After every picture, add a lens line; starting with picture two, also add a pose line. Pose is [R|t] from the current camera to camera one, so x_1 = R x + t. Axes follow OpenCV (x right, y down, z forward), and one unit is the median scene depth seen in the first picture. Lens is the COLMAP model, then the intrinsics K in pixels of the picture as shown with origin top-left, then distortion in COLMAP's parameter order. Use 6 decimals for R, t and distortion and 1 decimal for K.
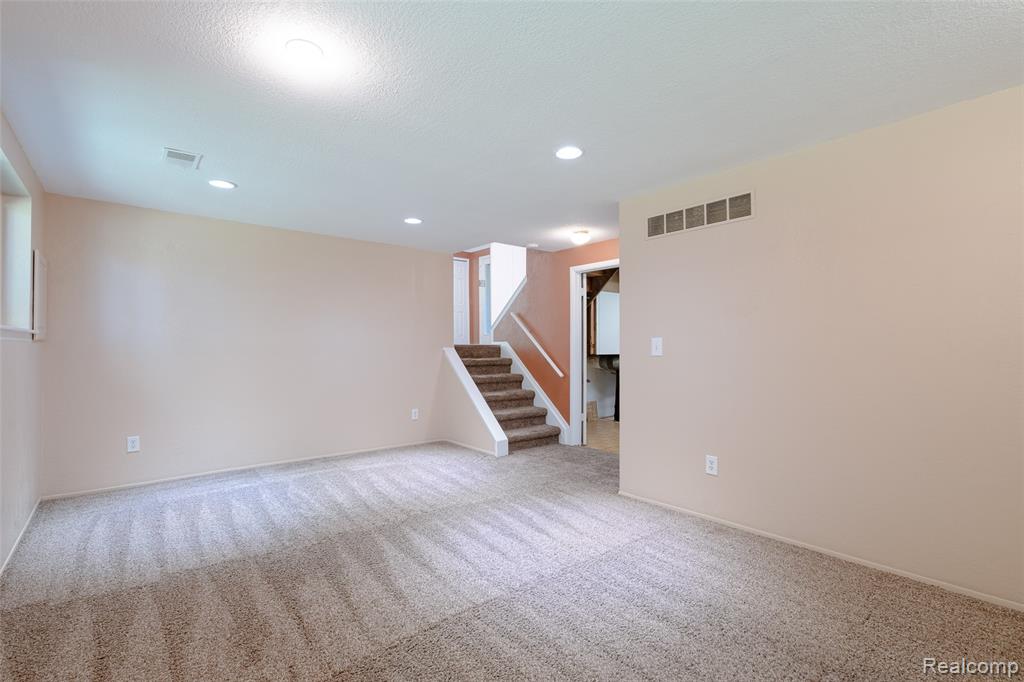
lens RADIAL K [[465.4, 0, 494.3], [0, 465.4, 344.1], [0, 0, 1]] dist [-0.003251, 0.000801]
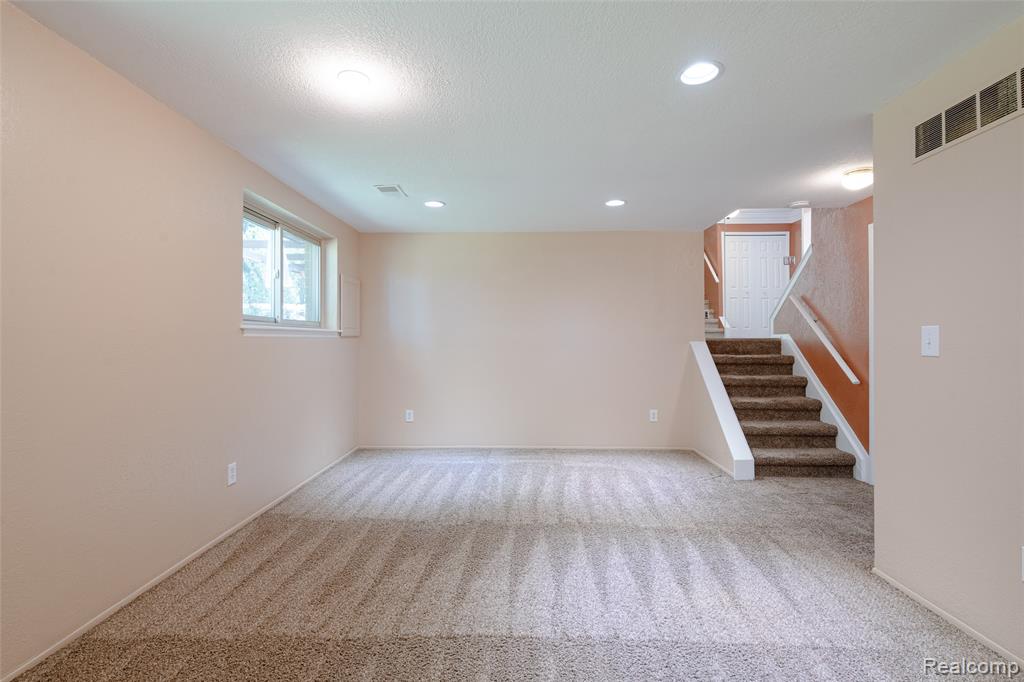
lens RADIAL K [[471.3, 0, 506.4], [0, 471.3, 338.9], [0, 0, 1]] dist [-0.003123, 0.004159]
pose [[0.760264, -0.003853, -0.649603, 0.211359], [0.005280, 0.999986, 0.000247, 0.000531], [0.649593, -0.003618, 0.760273, 0.126990]]
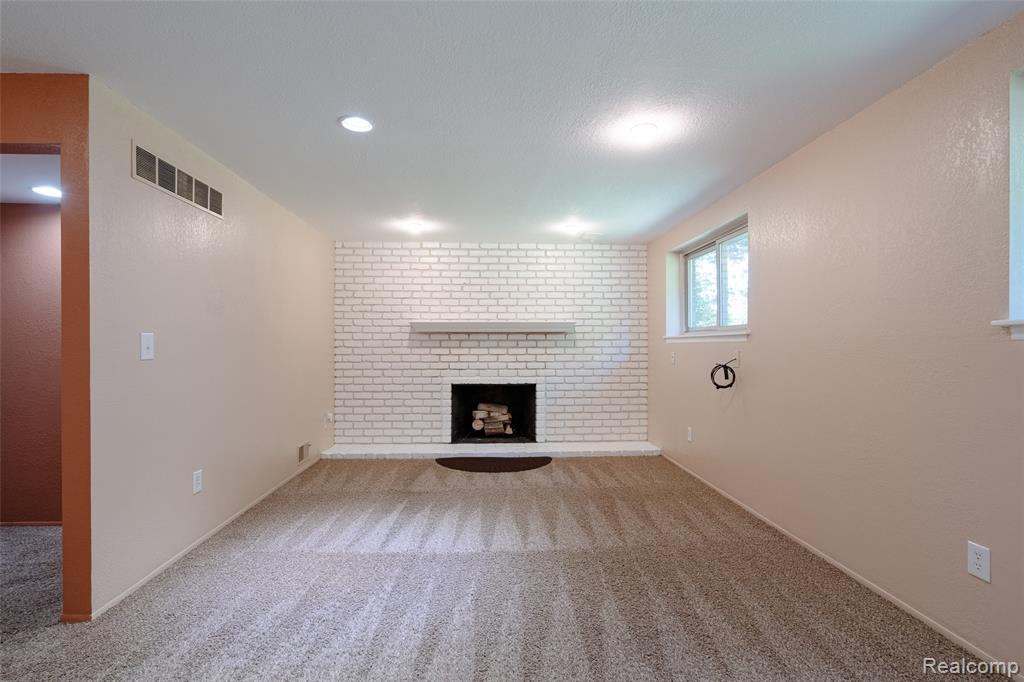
lens RADIAL K [[465.4, 0, 494.3], [0, 465.4, 344.1], [0, 0, 1]] dist [-0.003251, 0.000801]
pose [[-0.798927, -0.000417, 0.601427, -0.291289], [-0.005261, 0.999966, -0.006297, 0.003290], [-0.601405, -0.008195, -0.798903, 0.790805]]
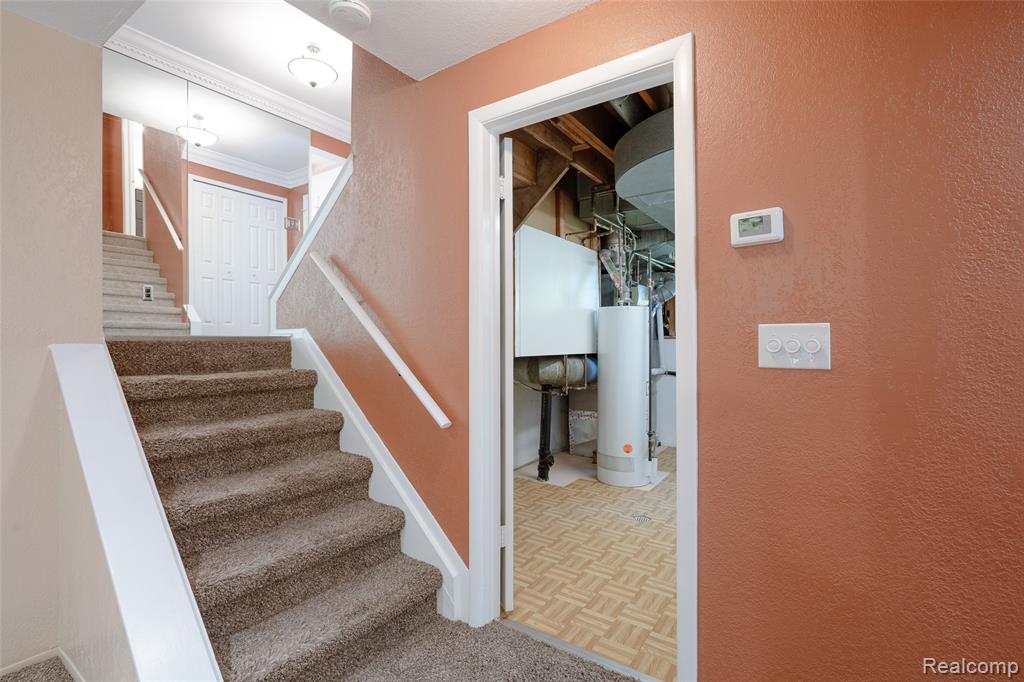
lens RADIAL K [[471.3, 0, 506.4], [0, 471.3, 338.9], [0, 0, 1]] dist [-0.003123, 0.004159]
pose [[0.957897, -0.001685, 0.287107, 0.090545], [0.001894, 0.999998, -0.000451, 0.005322], [-0.287105, 0.000976, 0.957898, 0.668808]]
